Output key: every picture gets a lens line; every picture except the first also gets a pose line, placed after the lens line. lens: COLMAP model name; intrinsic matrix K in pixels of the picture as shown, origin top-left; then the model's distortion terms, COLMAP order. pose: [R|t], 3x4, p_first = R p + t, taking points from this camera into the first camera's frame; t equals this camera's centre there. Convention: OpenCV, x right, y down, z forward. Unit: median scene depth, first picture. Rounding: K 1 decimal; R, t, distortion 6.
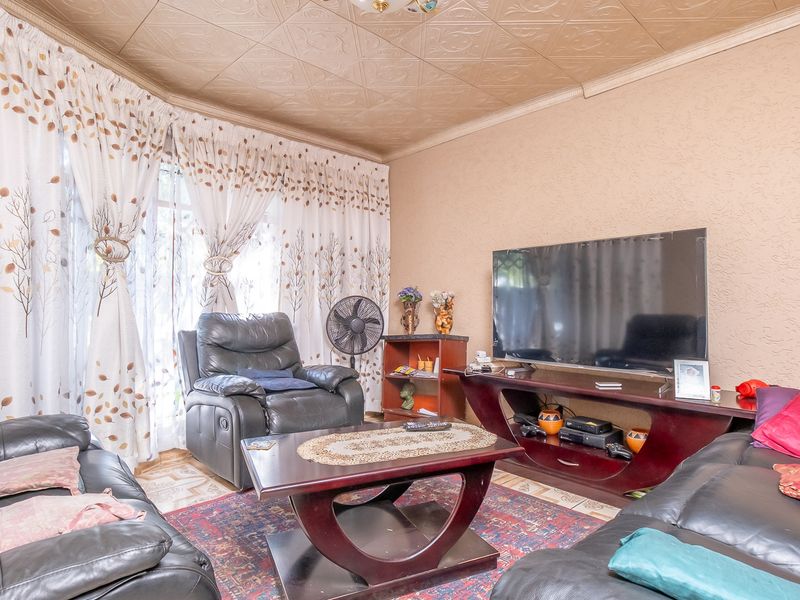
lens RADIAL K [[478.8, 0, 400.1], [0, 478.8, 299.5], [0, 0, 1]] dist [0.007027, 0.001766]
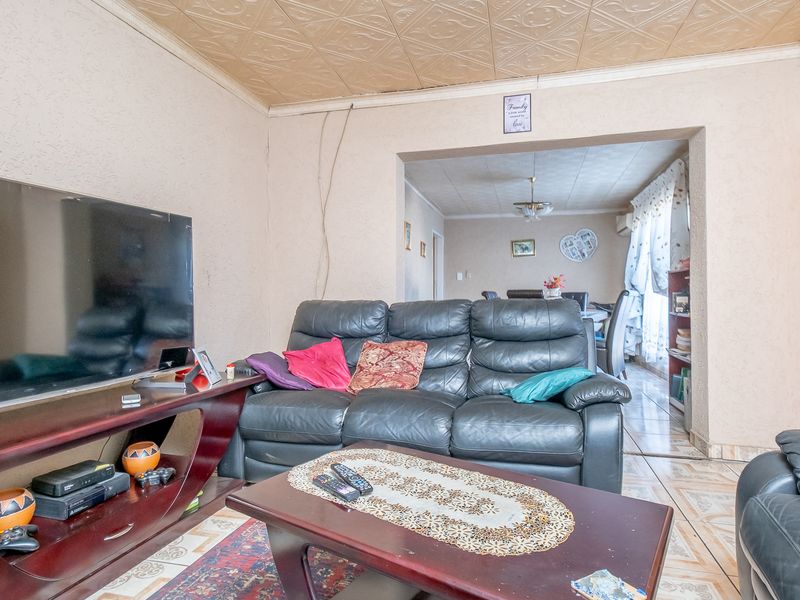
lens RADIAL K [[478.8, 0, 402.9], [0, 478.8, 298.7], [0, 0, 1]] dist [0.007027, 0.001766]
pose [[-0.531357, -0.001472, 0.847147, -0.549977], [0.001878, 0.999994, 0.002916, 0.025767], [-0.847146, 0.003141, -0.531351, 1.353428]]
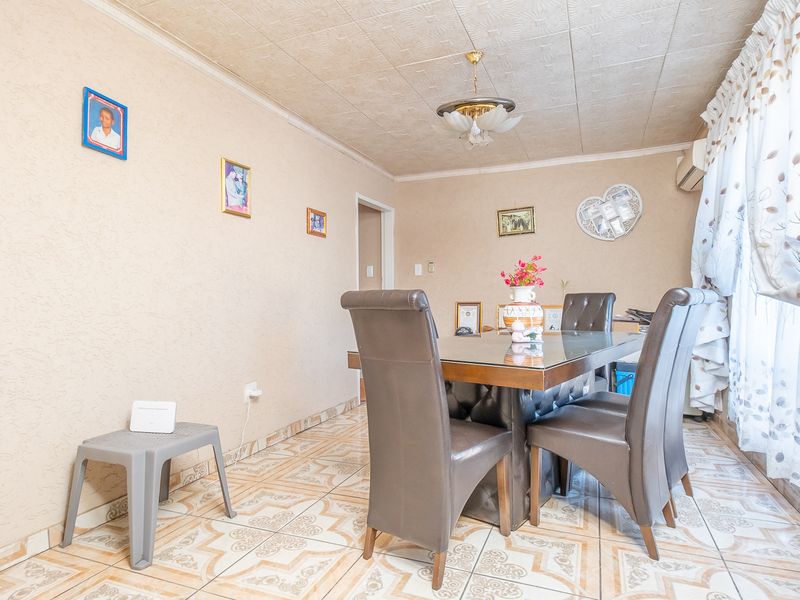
lens RADIAL K [[478.8, 0, 397.1], [0, 478.8, 298.2], [0, 0, 1]] dist [0.007027, 0.001766]
pose [[-0.405635, 0.001558, 0.914034, -0.381506], [0.014183, 0.999889, 0.004591, 0.018884], [-0.913925, 0.014826, -0.405612, 1.074737]]
